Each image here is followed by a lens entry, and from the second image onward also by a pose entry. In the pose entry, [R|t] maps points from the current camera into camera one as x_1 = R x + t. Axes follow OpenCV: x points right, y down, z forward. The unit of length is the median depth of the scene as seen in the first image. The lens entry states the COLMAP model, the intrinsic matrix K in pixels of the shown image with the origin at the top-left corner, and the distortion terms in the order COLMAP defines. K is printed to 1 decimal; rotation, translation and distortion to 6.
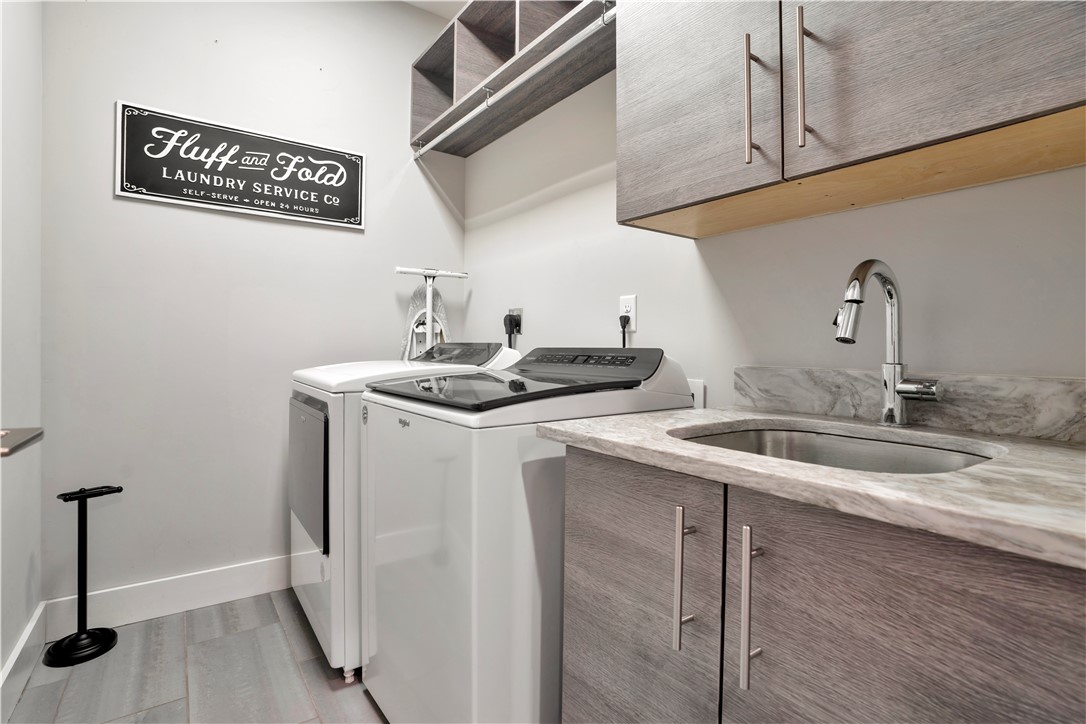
lens RADIAL K [[509.5, 0, 541.4], [0, 509.5, 354.5], [0, 0, 1]] dist [-0.065533, 0.023909]
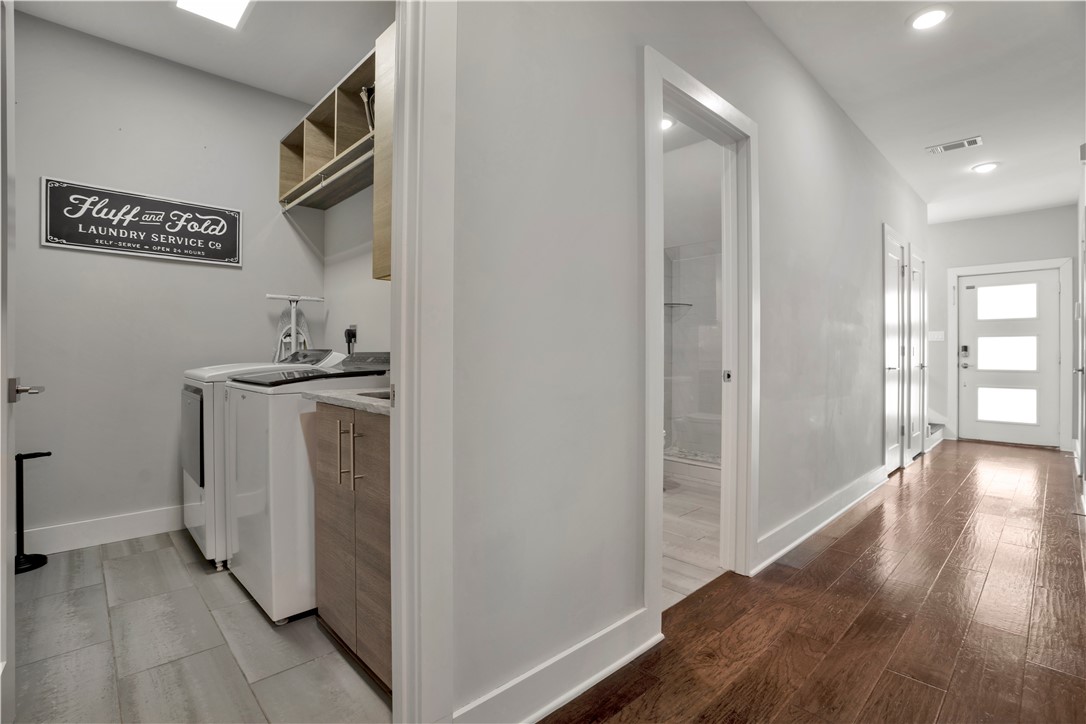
lens RADIAL K [[509.5, 0, 551.4], [0, 509.5, 360.9], [0, 0, 1]] dist [-0.065533, 0.023909]
pose [[0.990991, -0.011365, 0.133447, 0.347397], [0.010930, 0.999932, 0.003993, 0.012210], [-0.133483, -0.002498, 0.991048, -0.521650]]
